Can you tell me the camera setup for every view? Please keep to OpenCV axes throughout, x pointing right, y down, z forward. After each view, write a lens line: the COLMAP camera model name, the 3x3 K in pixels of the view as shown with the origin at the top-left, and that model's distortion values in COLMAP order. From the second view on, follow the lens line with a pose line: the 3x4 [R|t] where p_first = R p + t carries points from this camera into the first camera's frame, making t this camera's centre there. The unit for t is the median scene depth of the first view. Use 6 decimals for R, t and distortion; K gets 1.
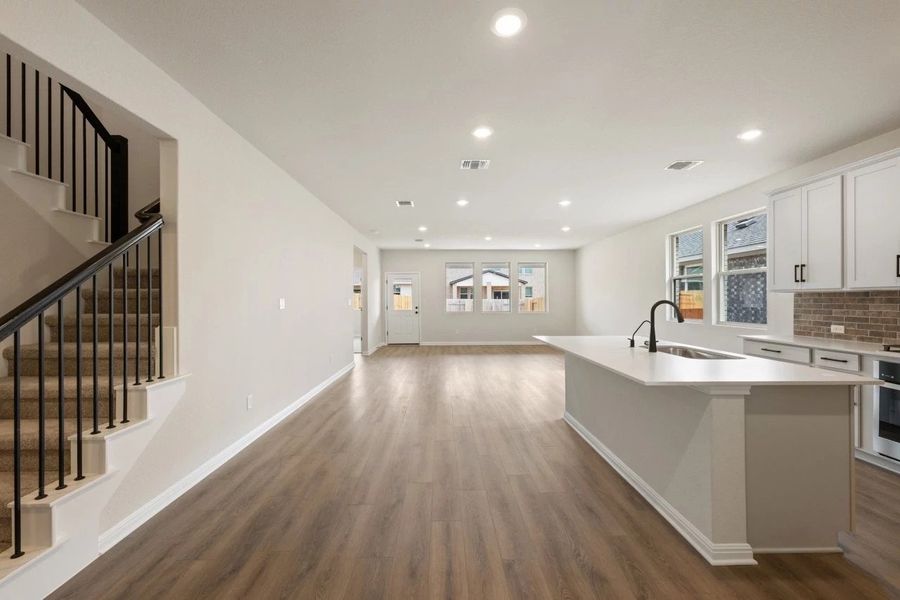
lens RADIAL K [[363.2, 0, 450.0], [0, 363.2, 300.0], [0, 0, 1]] dist [0.000183, 0.000028]
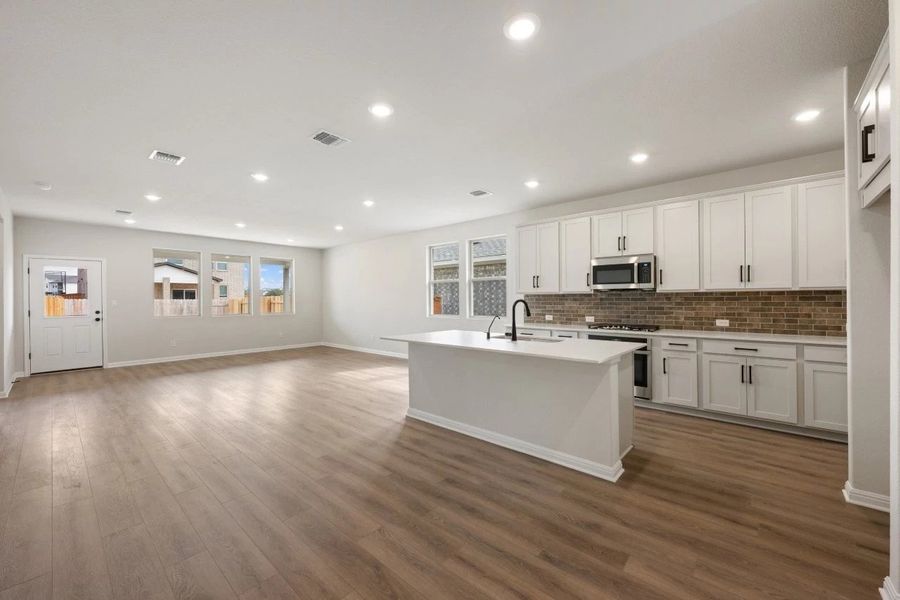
lens RADIAL K [[355.7, 0, 450.0], [0, 355.7, 300.0], [0, 0, 1]] dist [0.000369, -0.000010]
pose [[0.681715, -0.002446, 0.731614, -0.358601], [0.003323, 0.999994, 0.000248, 0.000985], [-0.731610, 0.002262, 0.681719, 0.242078]]
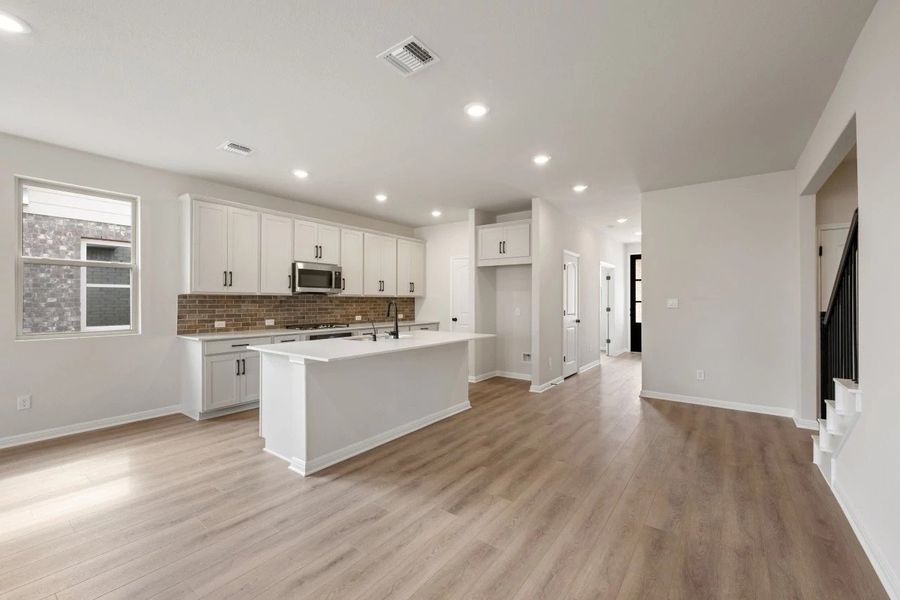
lens RADIAL K [[371.6, 0, 450.0], [0, 371.6, 300.0], [0, 0, 1]] dist [-0.000183, 0.000022]
pose [[-0.788567, 0.004784, 0.614930, -0.345652], [0.001251, 0.999980, -0.006176, 0.004294], [-0.614947, -0.004101, -0.788558, 1.465808]]
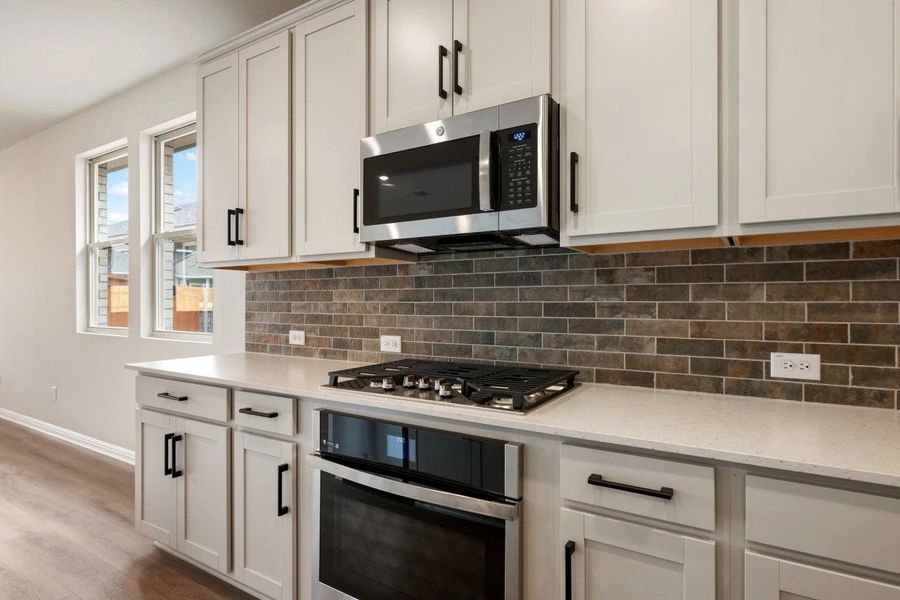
lens RADIAL K [[478.1, 0, 450.0], [0, 478.1, 300.0], [0, 0, 1]] dist [-0.002120, -0.000136]
pose [[0.548533, 0.001747, 0.836127, 0.569515], [-0.000309, 0.999998, -0.001886, 0.024011], [-0.836129, 0.000776, 0.548533, 0.398526]]
